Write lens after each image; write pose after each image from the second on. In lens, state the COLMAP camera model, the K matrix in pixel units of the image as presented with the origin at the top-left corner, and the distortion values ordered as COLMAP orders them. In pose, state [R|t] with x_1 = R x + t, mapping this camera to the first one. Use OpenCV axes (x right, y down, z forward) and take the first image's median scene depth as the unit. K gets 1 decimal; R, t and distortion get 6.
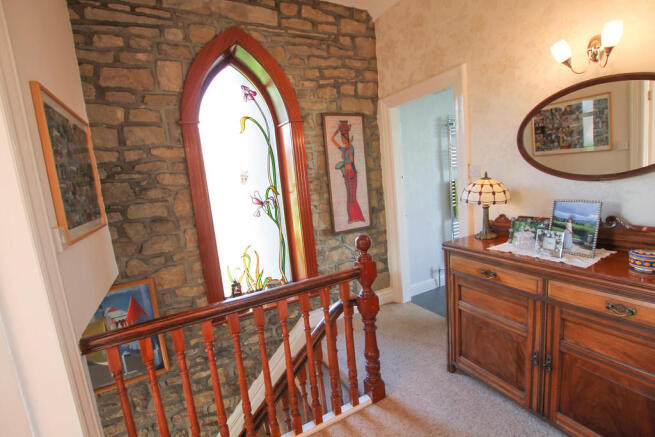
lens RADIAL K [[307.6, 0, 332.4], [0, 307.6, 219.4], [0, 0, 1]] dist [-0.024166, 0.001826]
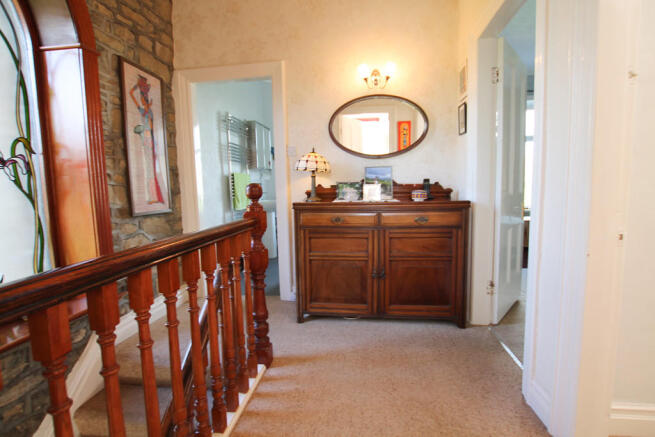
lens RADIAL K [[307.6, 0, 332.4], [0, 307.6, 217.8], [0, 0, 1]] dist [-0.024166, 0.001826]
pose [[0.578499, -0.004261, 0.815672, -0.332221], [0.091591, 0.994001, -0.059767, 0.146590], [-0.810525, 0.109283, 0.575419, 0.167192]]
